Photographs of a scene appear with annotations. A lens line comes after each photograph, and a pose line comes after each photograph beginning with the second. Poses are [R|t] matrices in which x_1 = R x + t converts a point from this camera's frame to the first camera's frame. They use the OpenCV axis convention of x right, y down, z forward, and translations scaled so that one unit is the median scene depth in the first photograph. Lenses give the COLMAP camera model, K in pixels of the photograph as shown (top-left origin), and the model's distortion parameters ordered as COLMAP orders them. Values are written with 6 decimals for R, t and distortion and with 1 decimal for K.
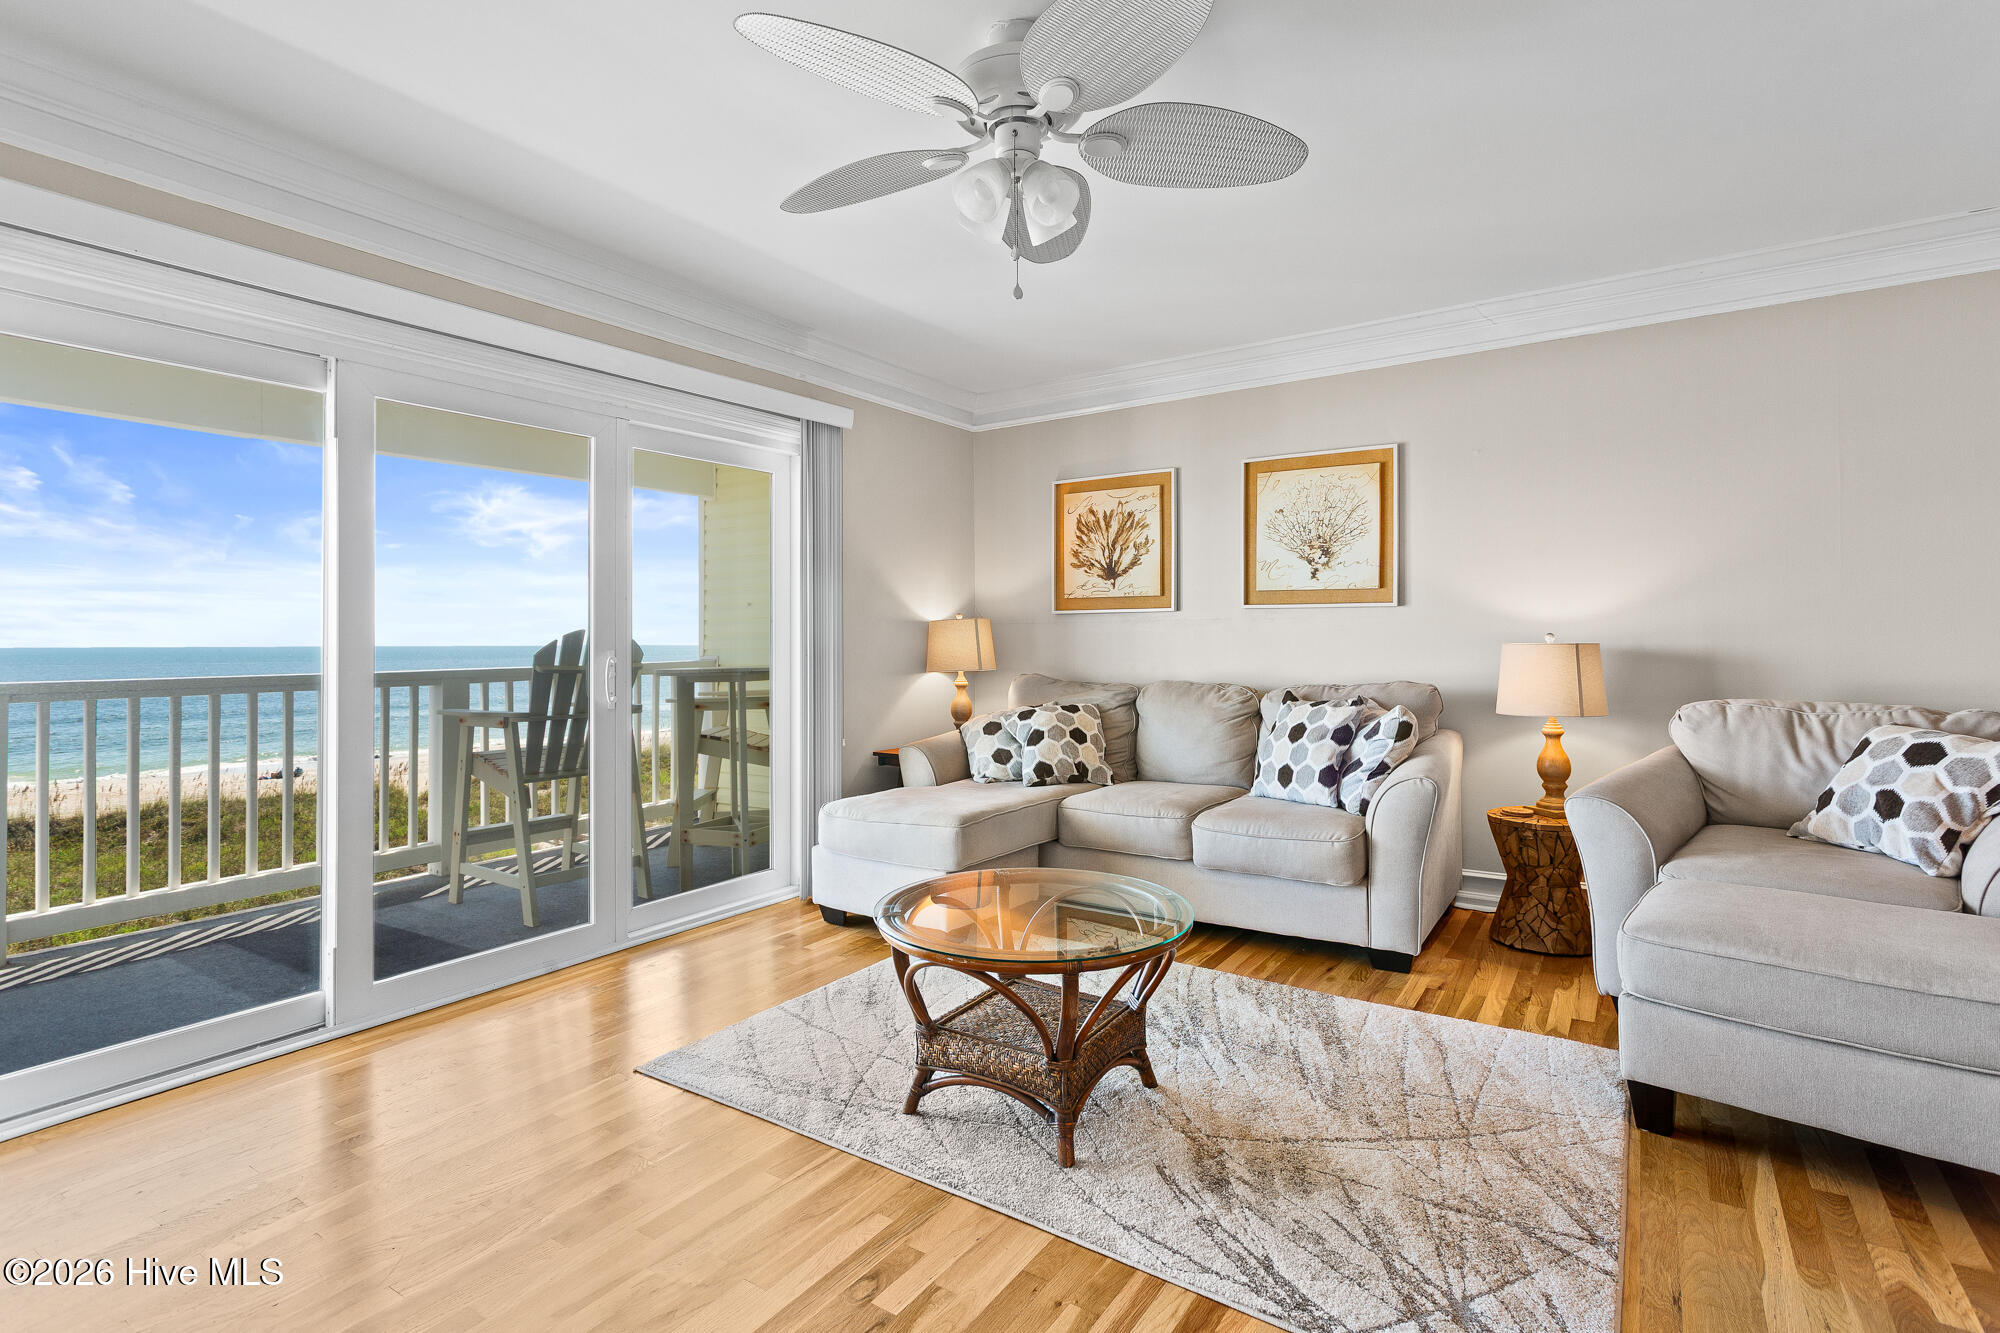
lens RADIAL K [[972.8, 0, 983.7], [0, 972.8, 641.4], [0, 0, 1]] dist [0.004276, 0.001305]
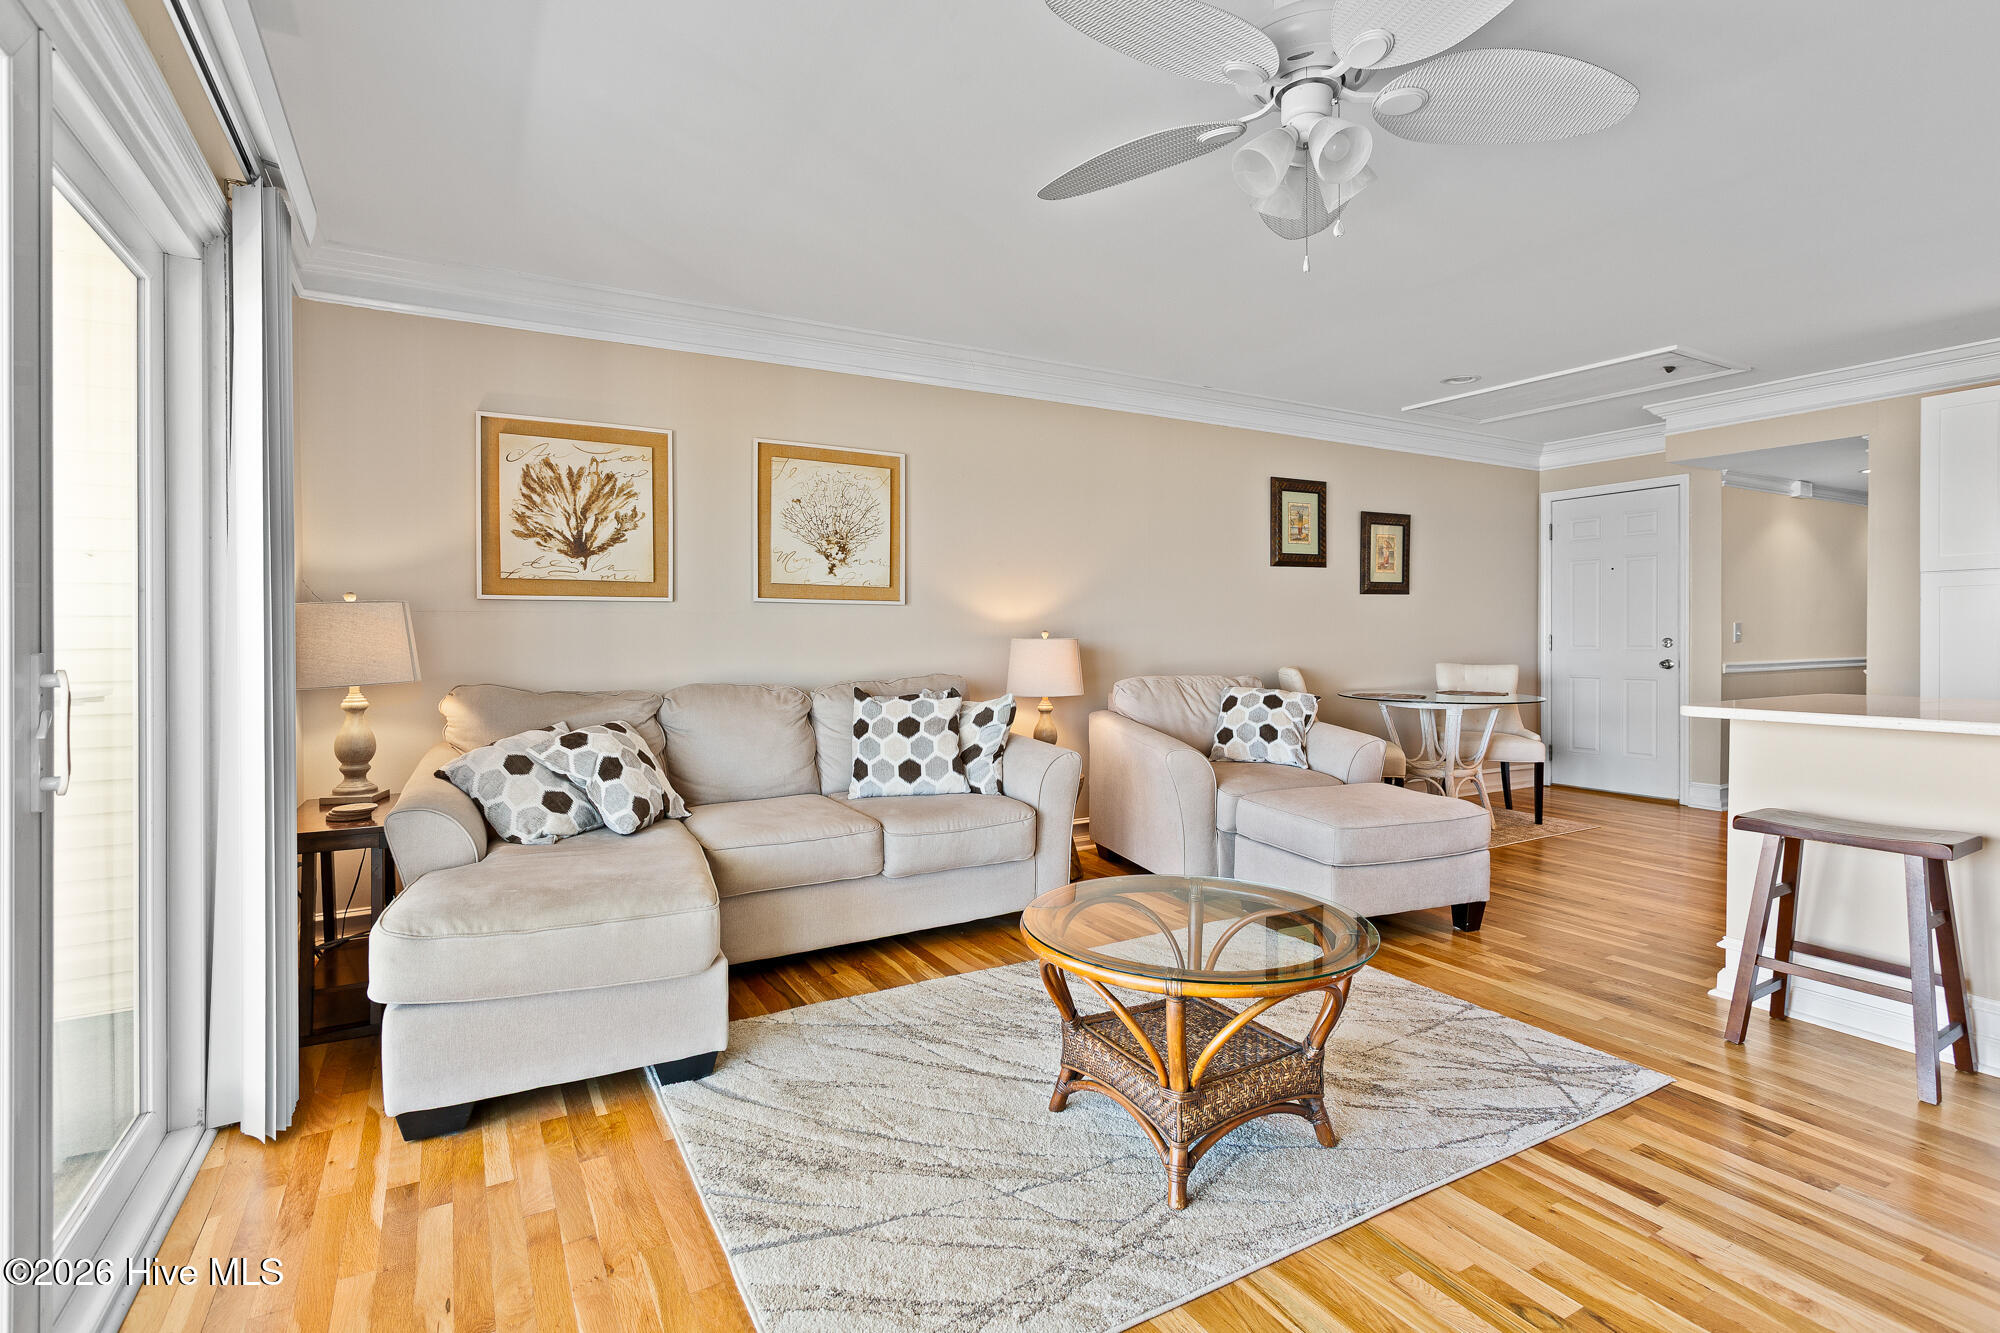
lens RADIAL K [[950.1, 0, 1015.1], [0, 950.1, 650.6], [0, 0, 1]] dist [0.000585, 0.001171]
pose [[0.429042, -0.010429, 0.903224, -0.452058], [0.003585, 0.999945, 0.009843, 0.004412], [-0.903277, -0.000985, 0.429056, 0.414564]]
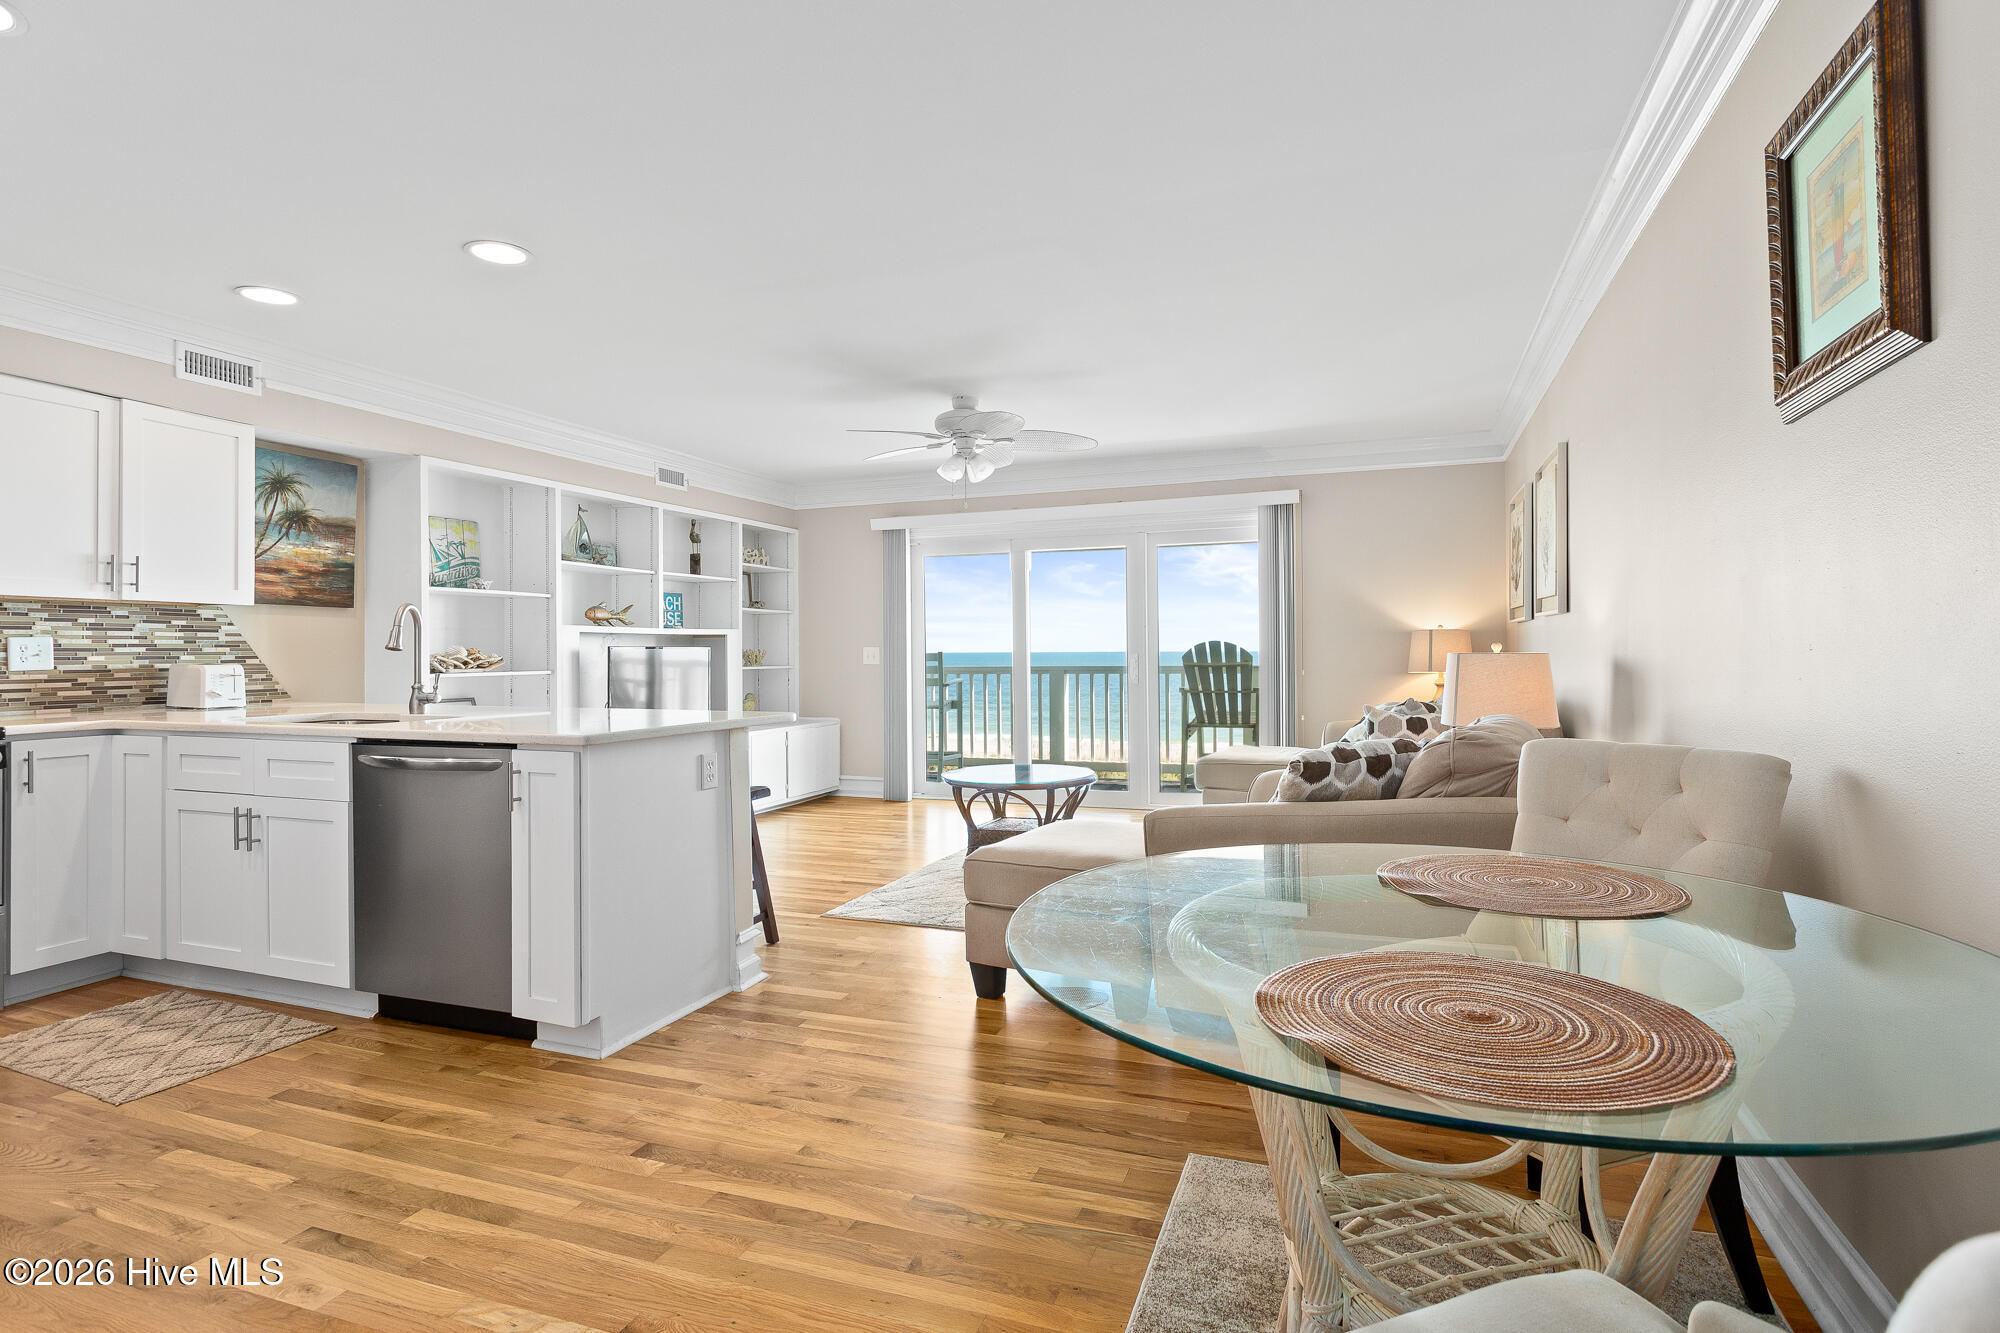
lens RADIAL K [[948.3, 0, 1056.8], [0, 948.3, 650.4], [0, 0, 1]] dist [-0.000238, -0.000007]
pose [[0.278877, 0.002640, -0.960323, 1.158036], [0.003123, 0.999988, 0.003656, -0.004467], [0.960322, -0.004019, 0.278865, 0.285037]]
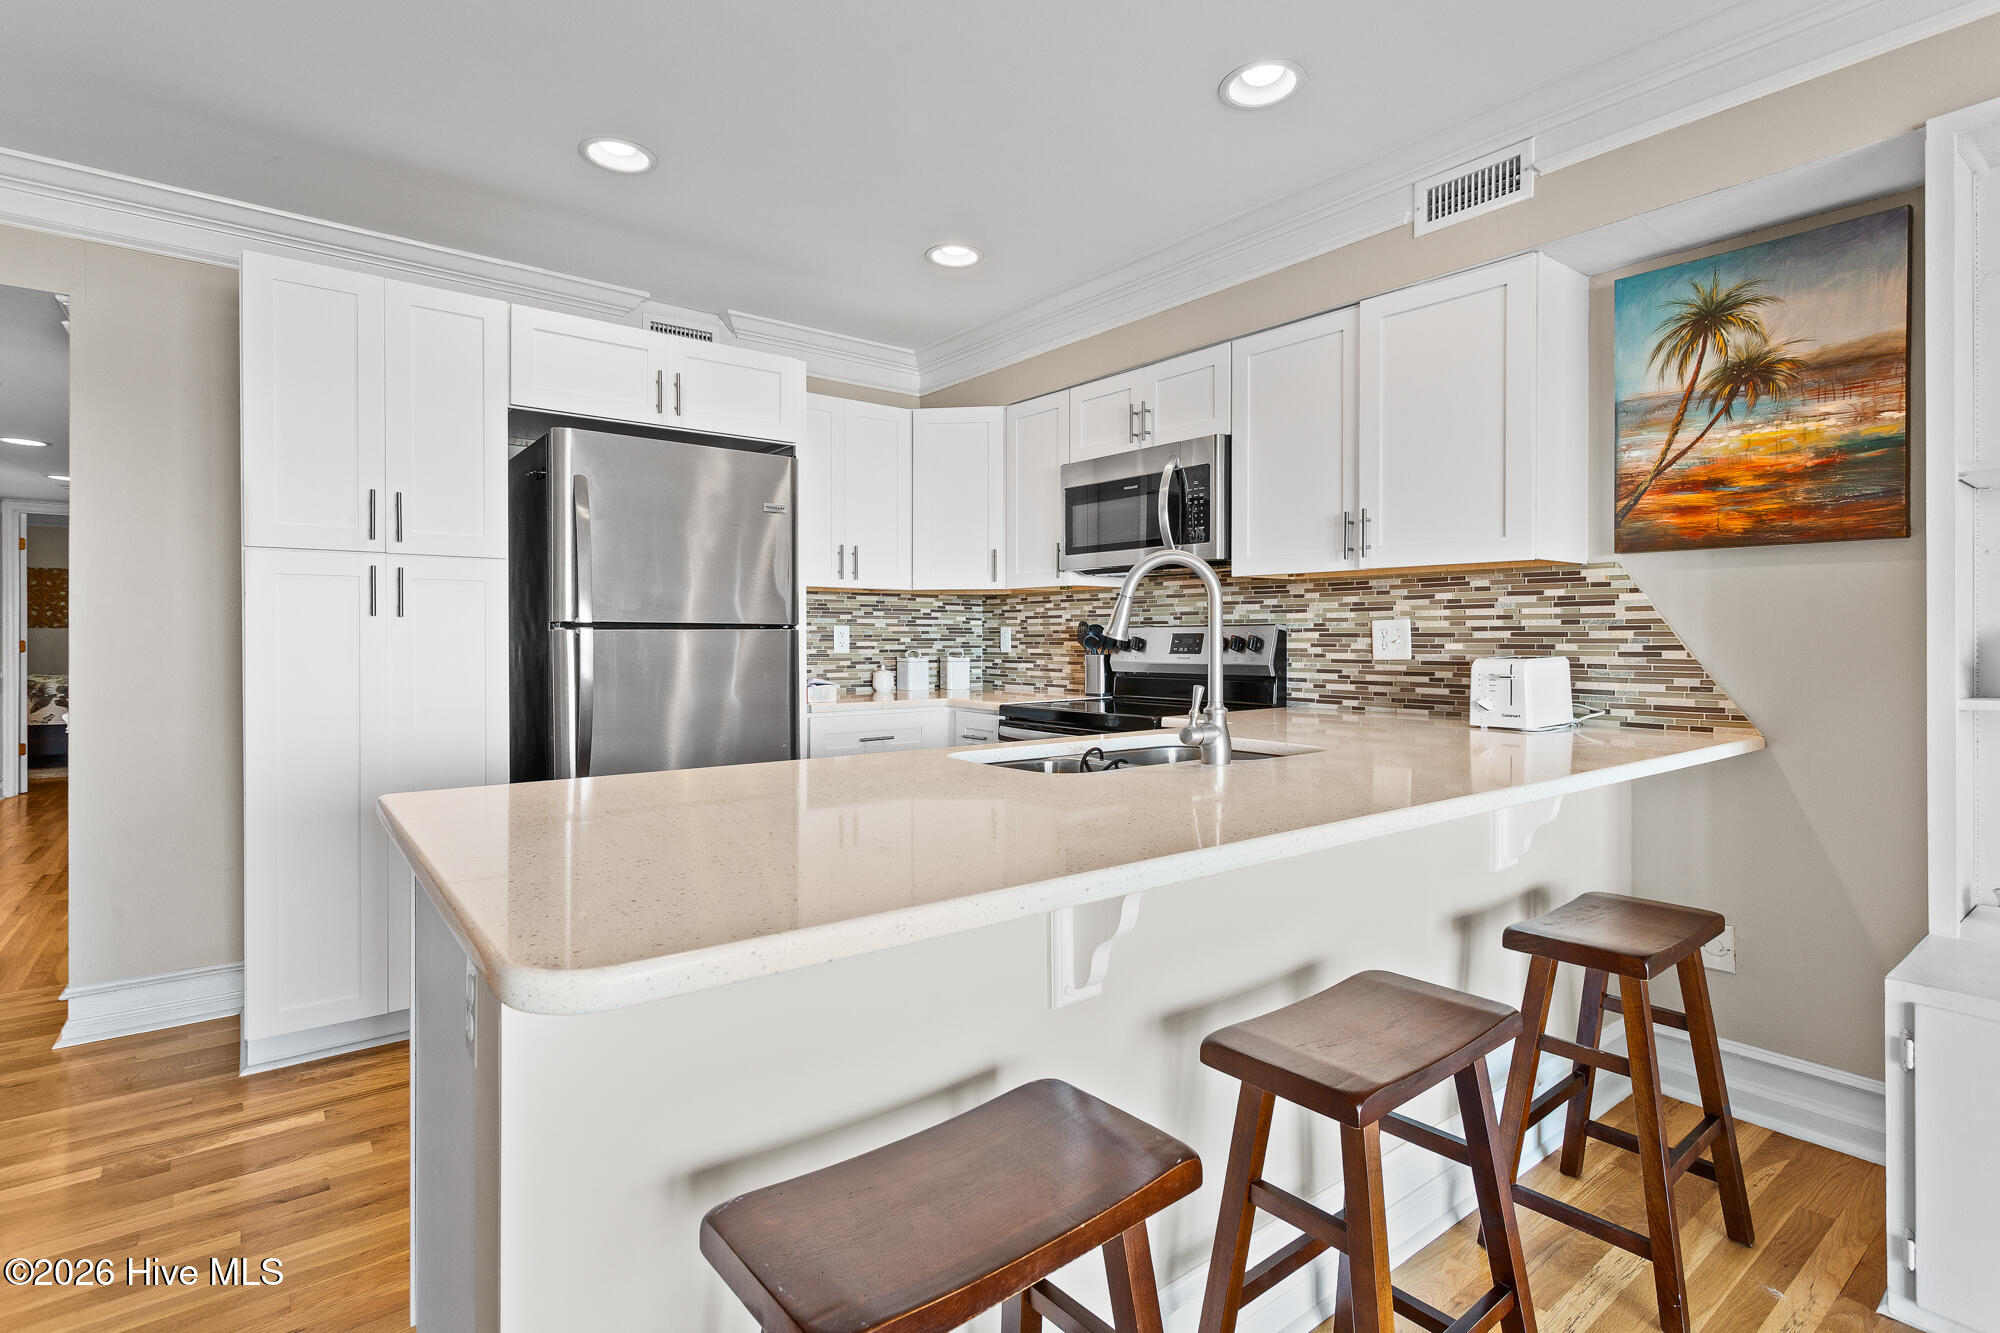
lens RADIAL K [[972.8, 0, 983.7], [0, 972.8, 641.4], [0, 0, 1]] dist [0.004276, 0.001305]
pose [[-0.951474, 0.005365, 0.307683, 0.204397], [0.006514, 0.999975, 0.002706, -0.004039], [-0.307661, 0.004579, -0.951485, 0.414102]]
